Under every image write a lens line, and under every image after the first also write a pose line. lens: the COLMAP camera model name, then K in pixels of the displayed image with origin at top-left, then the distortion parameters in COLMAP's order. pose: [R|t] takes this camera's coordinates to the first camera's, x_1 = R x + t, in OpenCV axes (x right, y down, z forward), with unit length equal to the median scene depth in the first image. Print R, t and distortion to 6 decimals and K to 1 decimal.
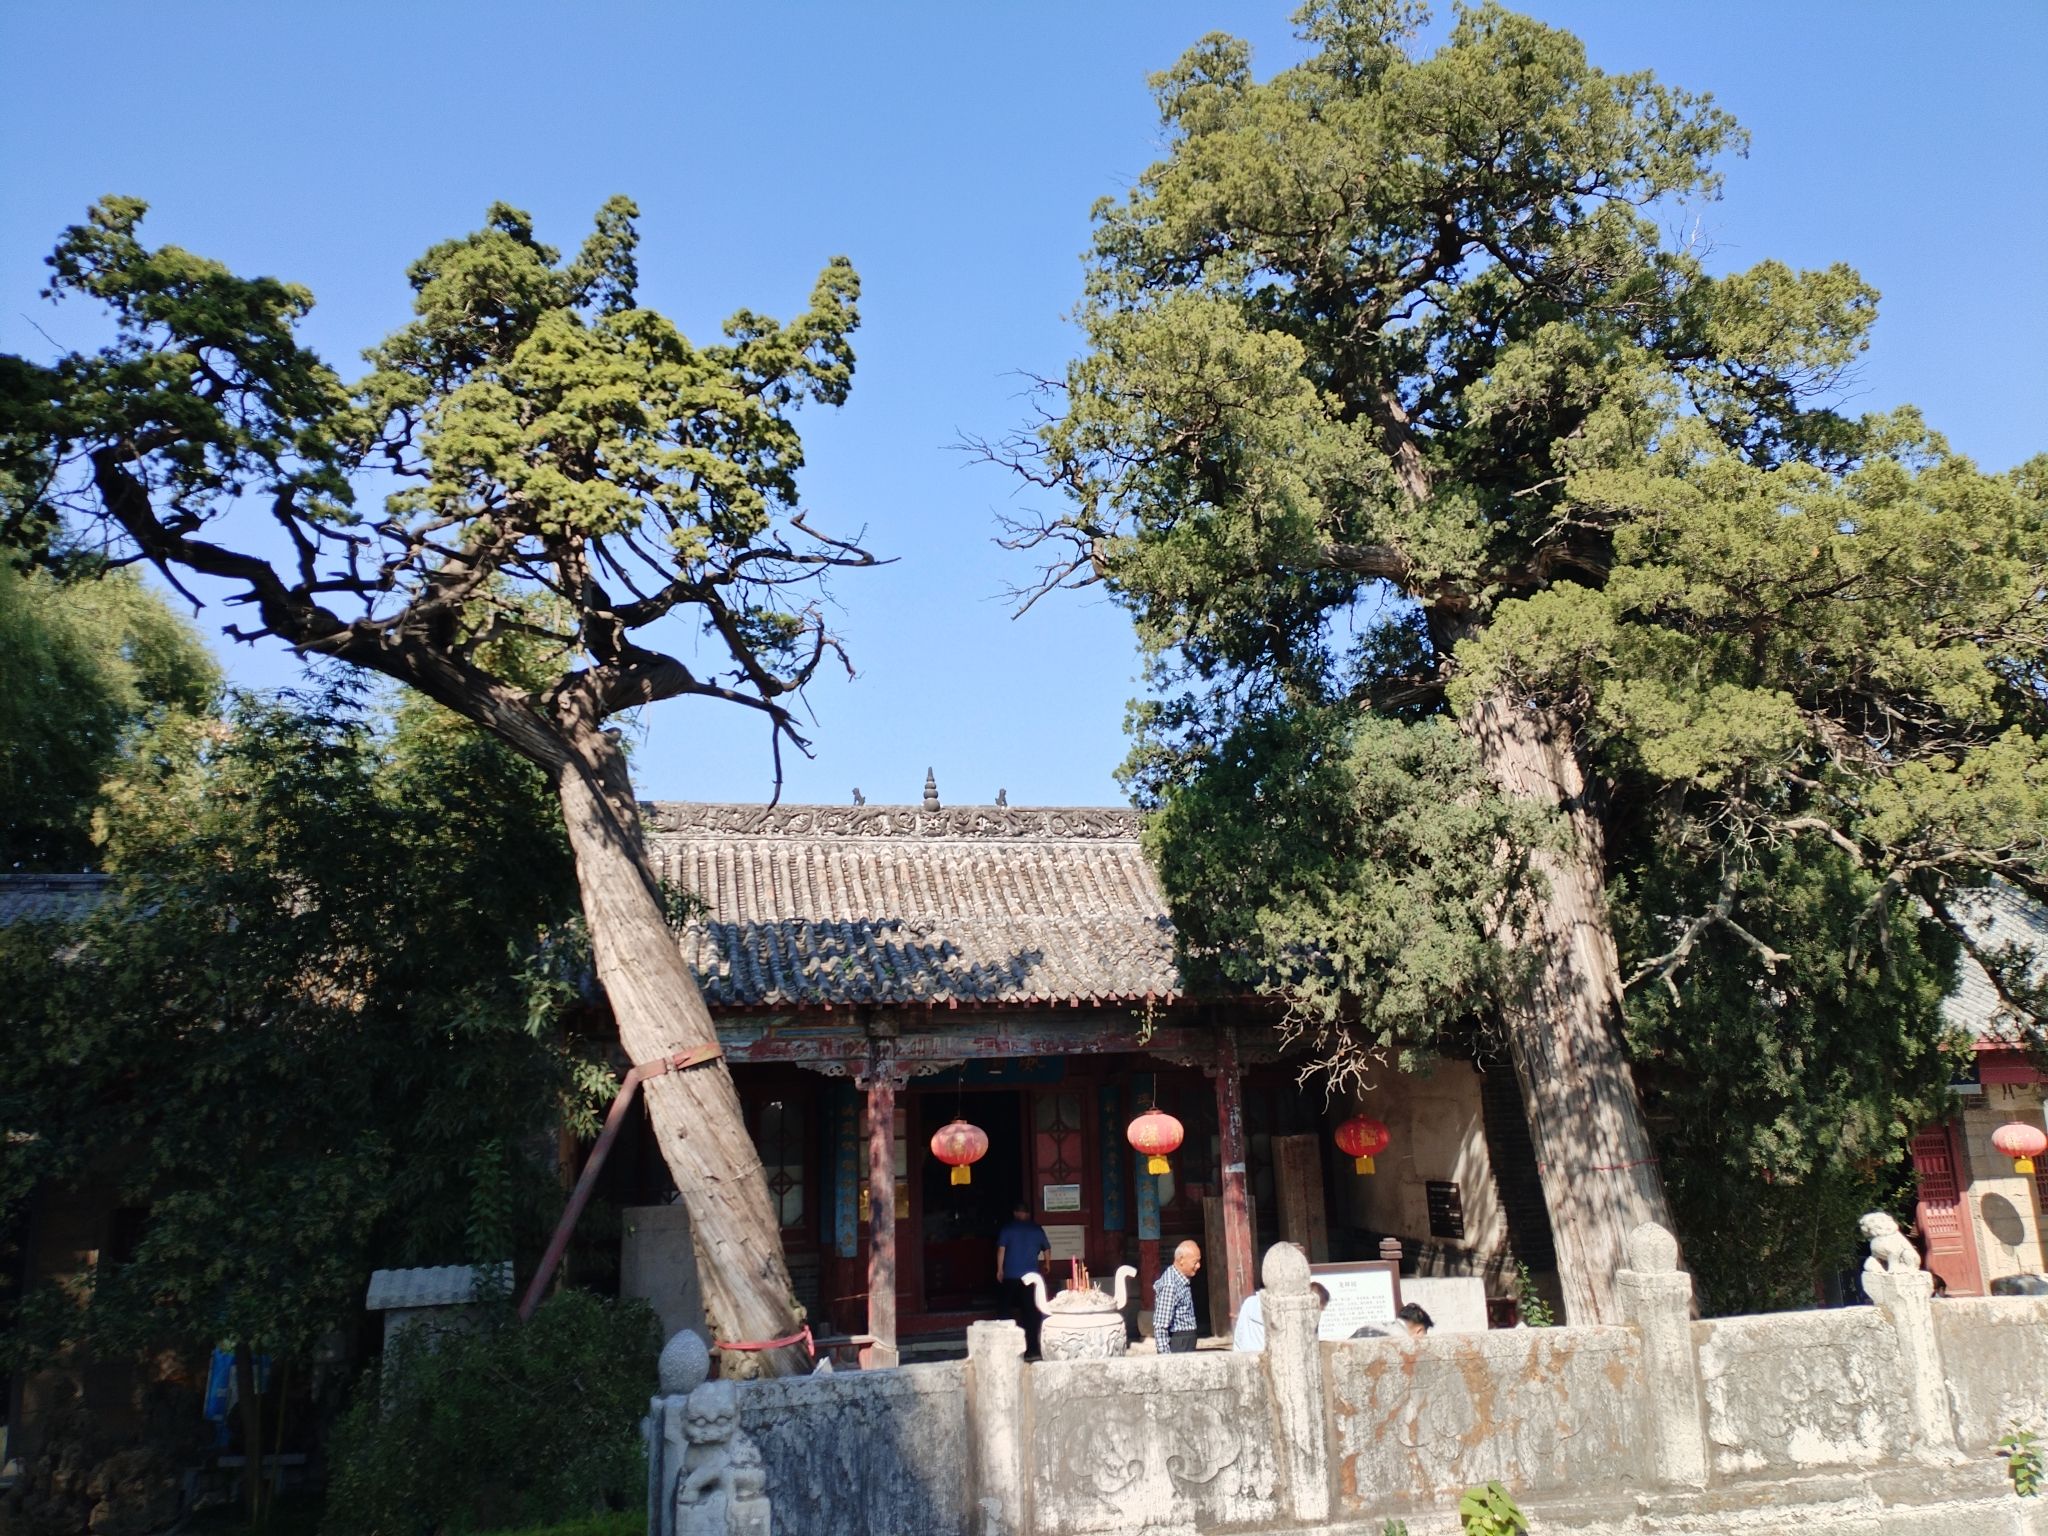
lens RADIAL K [[1524.2, 0, 1024.0], [0, 1524.2, 768.0], [0, 0, 1]] dist [0.109949, -0.138836]
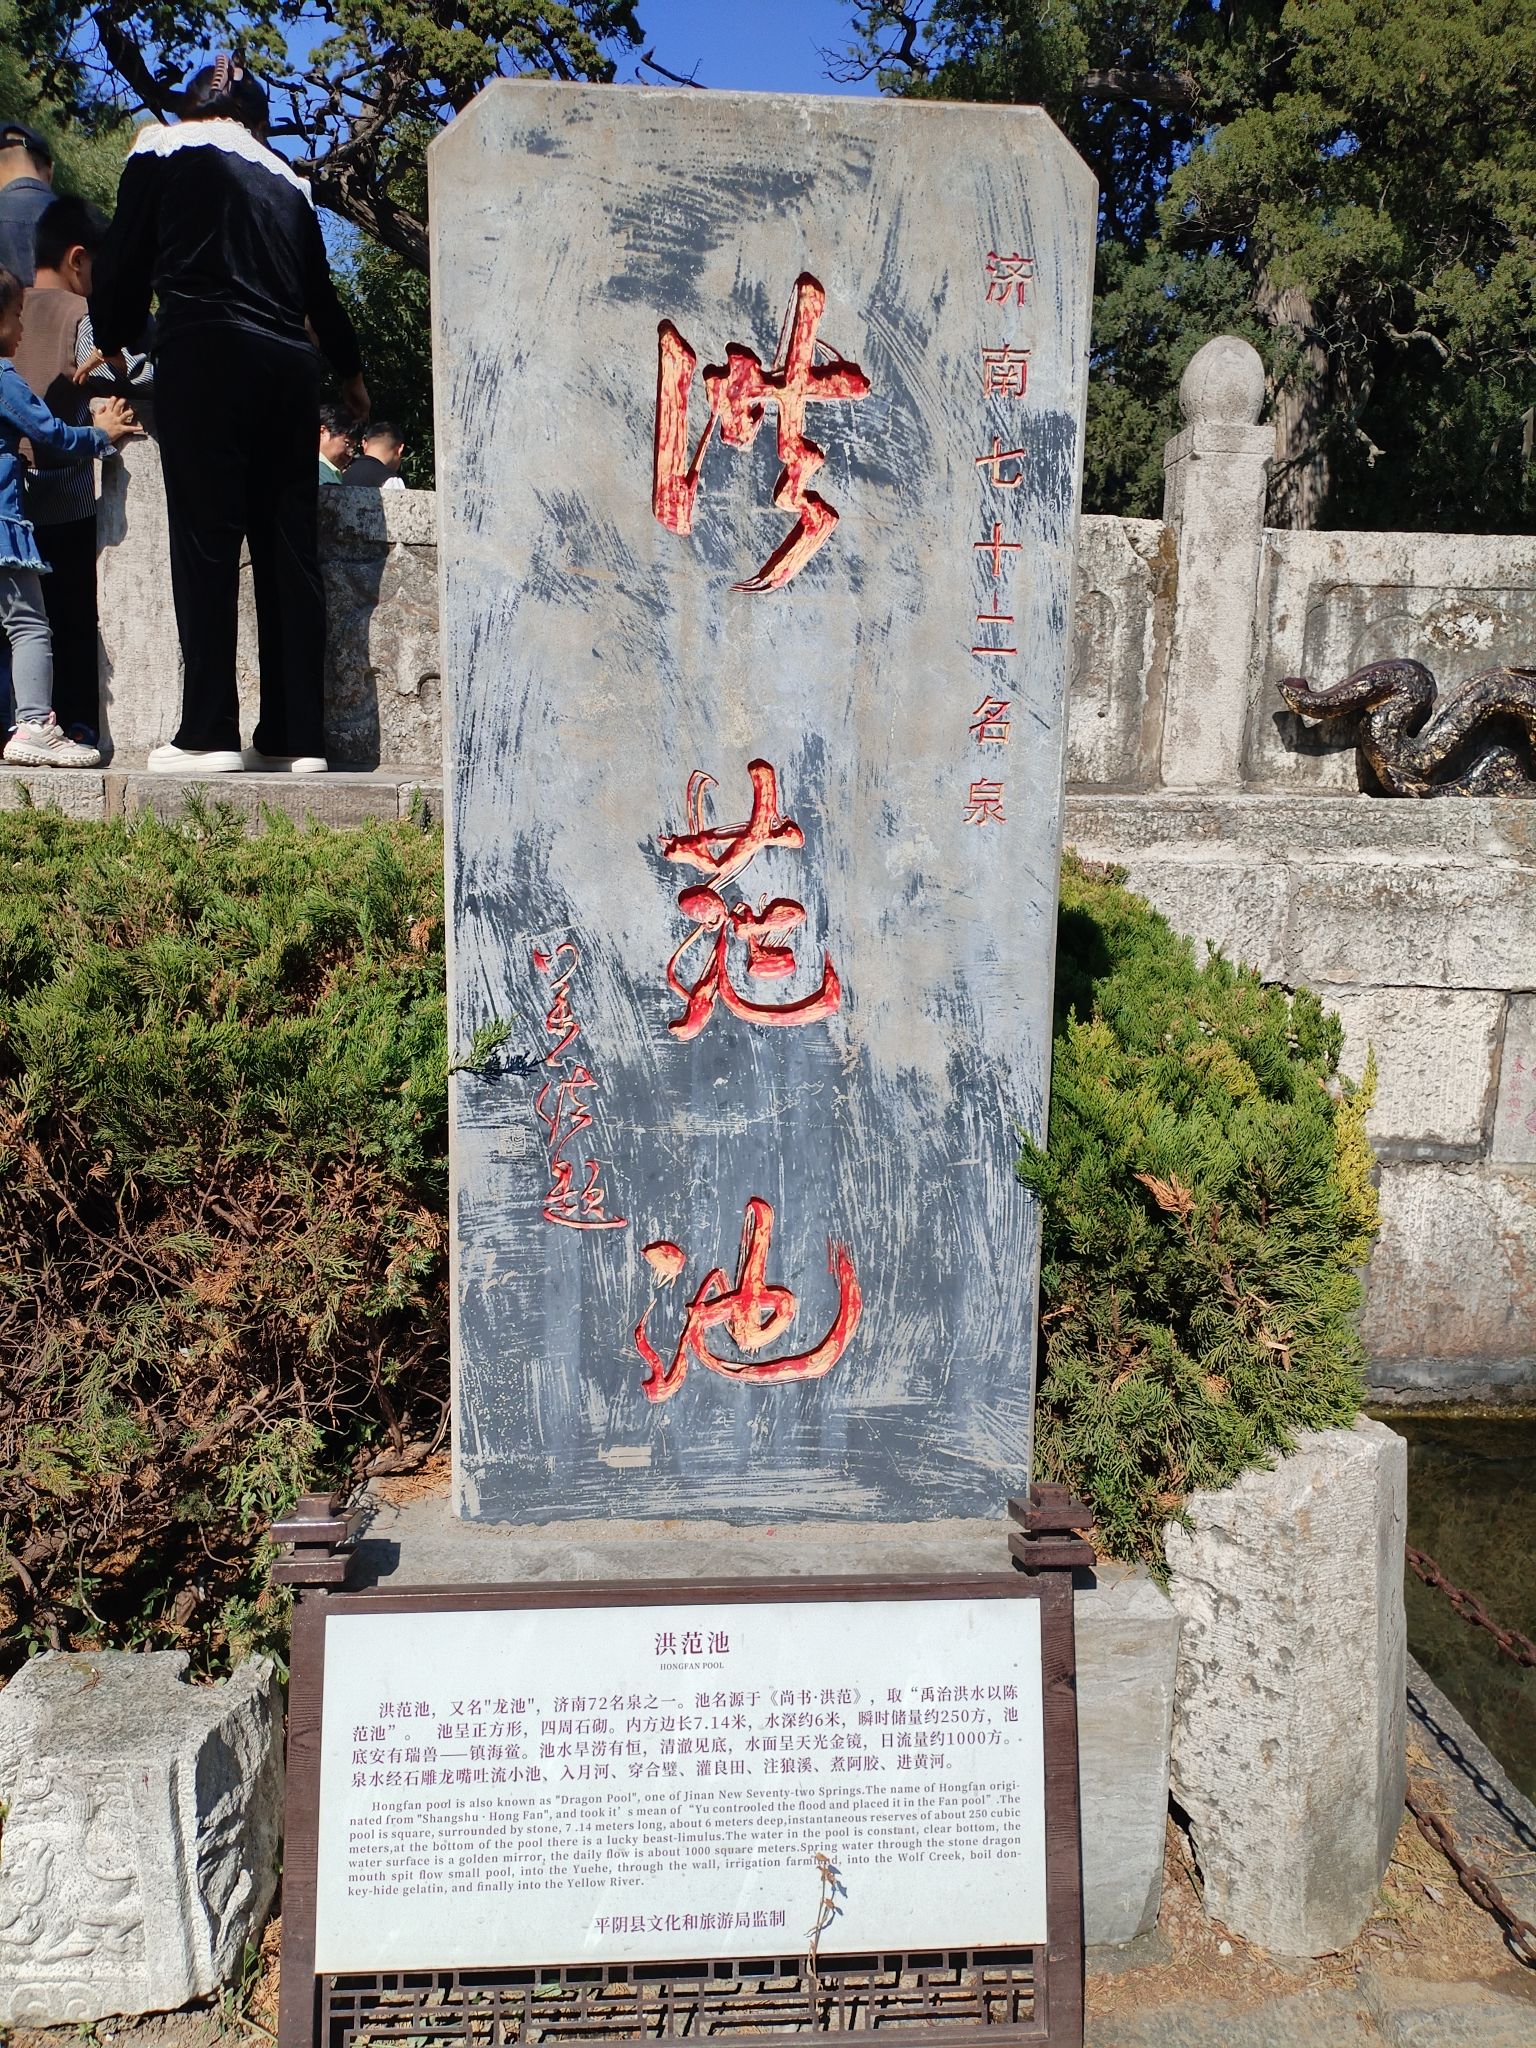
lens RADIAL K [[1533.7, 0, 766.6], [0, 1533.7, 1025.3], [0, 0, 1]] dist [0.076037, -0.082547]
pose [[0.981981, 0.083324, -0.169620, 0.205905], [-0.010115, 0.919438, 0.393106, 0.046413], [0.188710, -0.384307, 0.903713, -0.333558]]
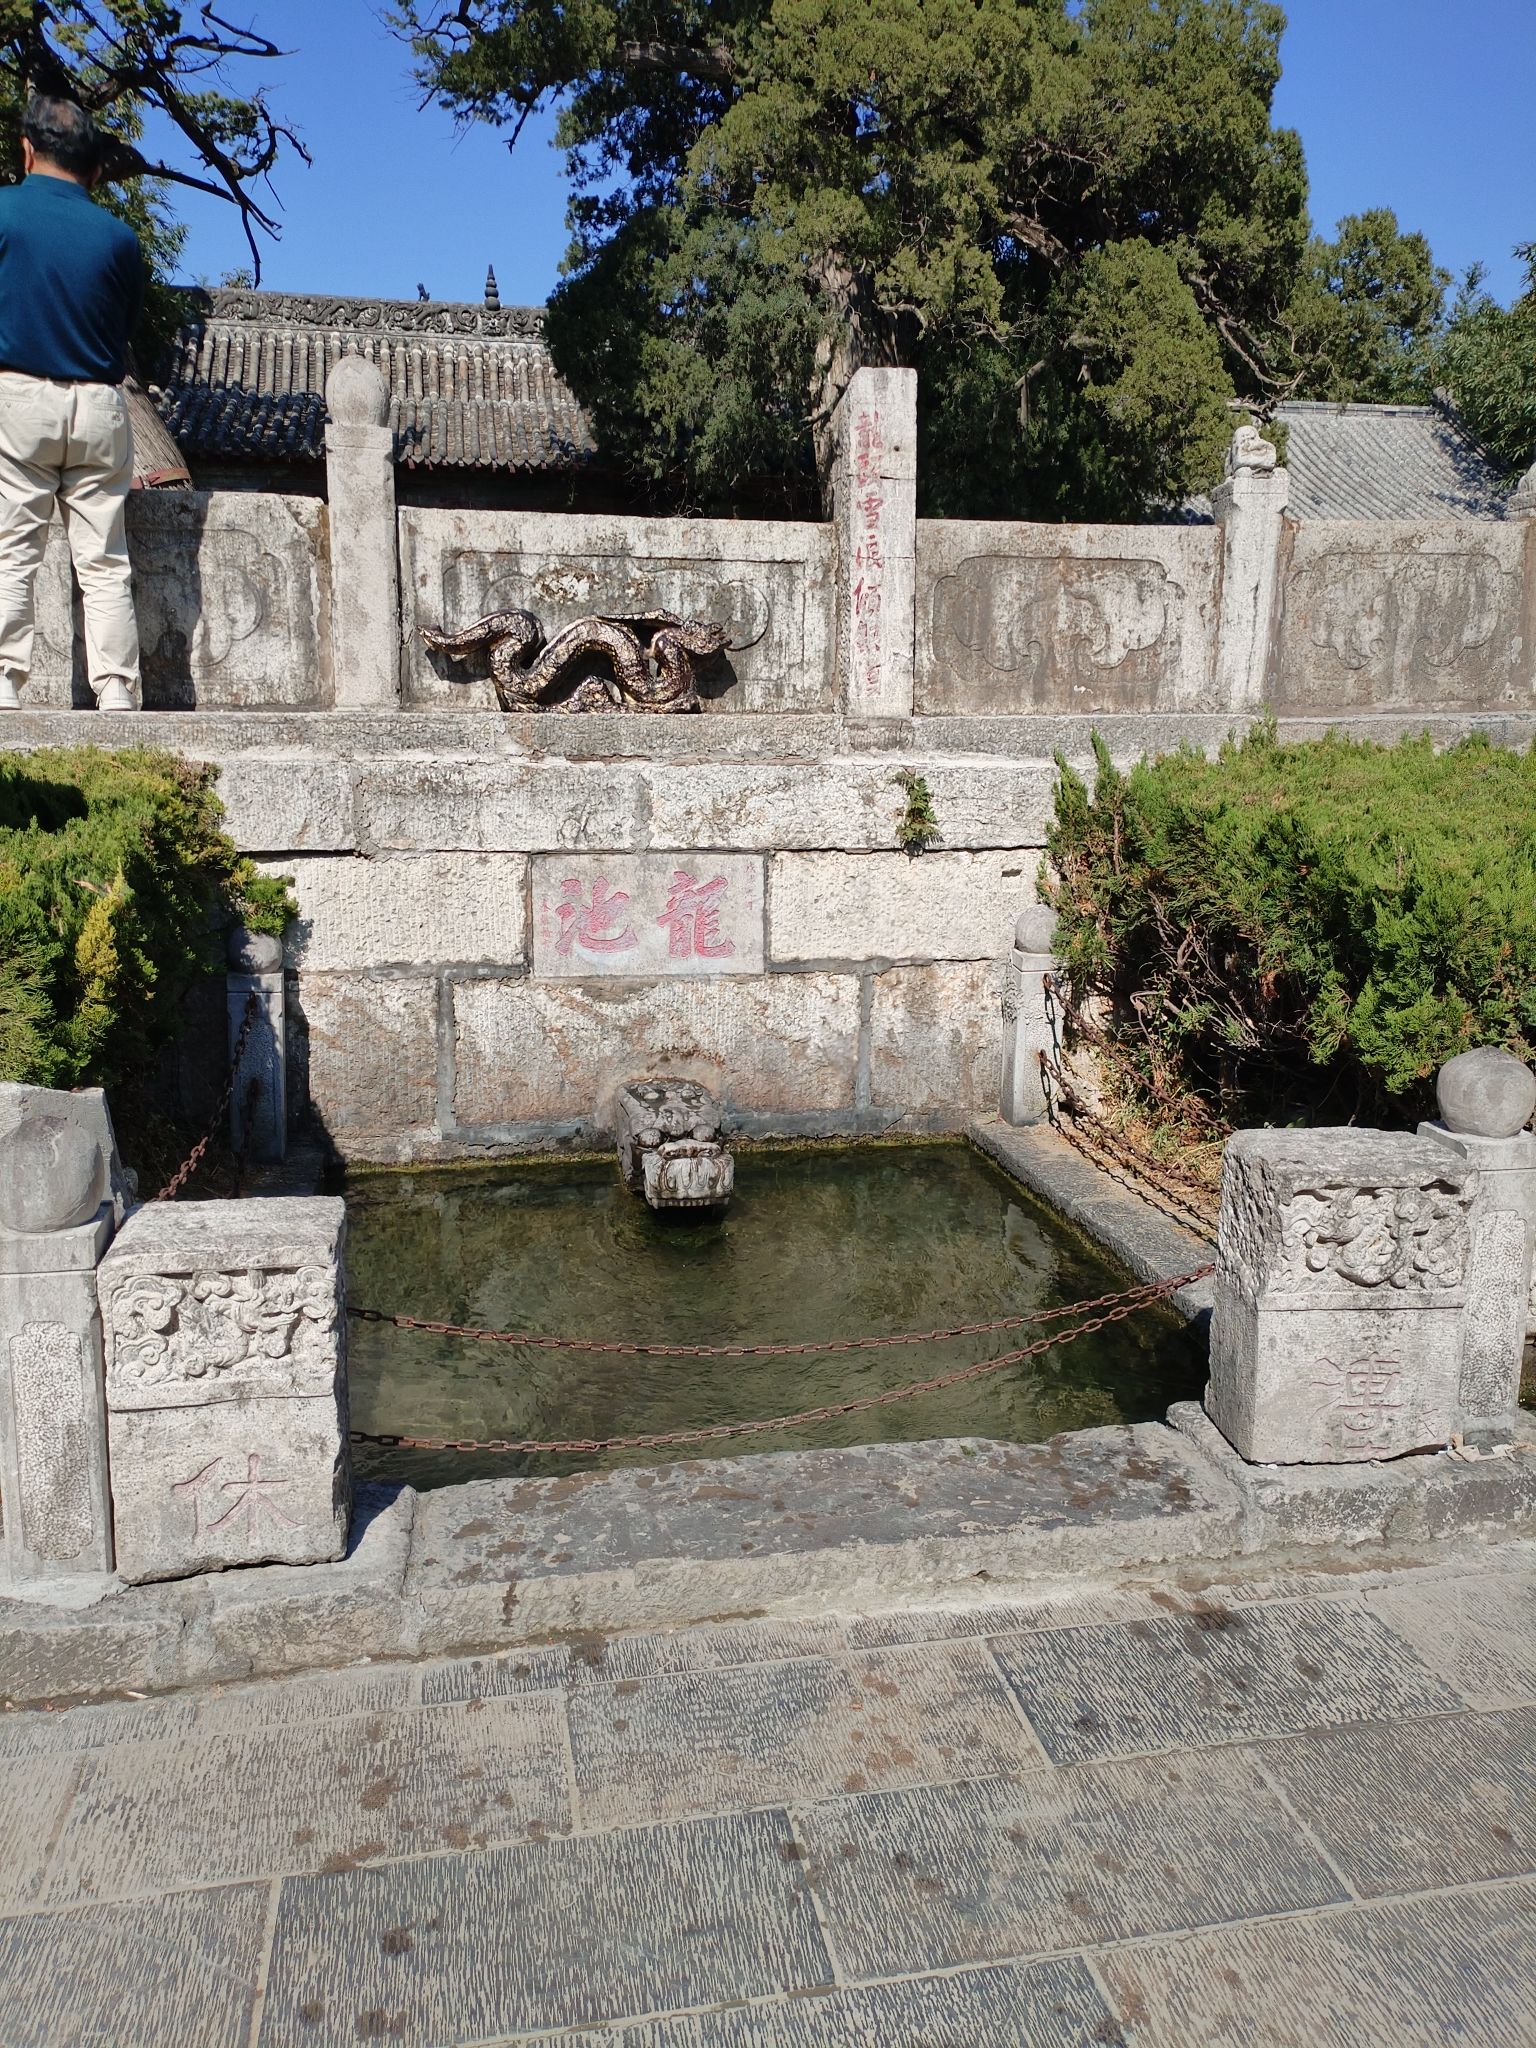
lens RADIAL K [[1524.2, 0, 768.0], [0, 1524.2, 1024.0], [0, 0, 1]] dist [0.109949, -0.138836]
pose [[0.998747, 0.044231, -0.023410, 0.358260], [-0.030101, 0.904663, 0.425064, 0.023265], [0.039980, -0.423827, 0.904861, -0.416261]]
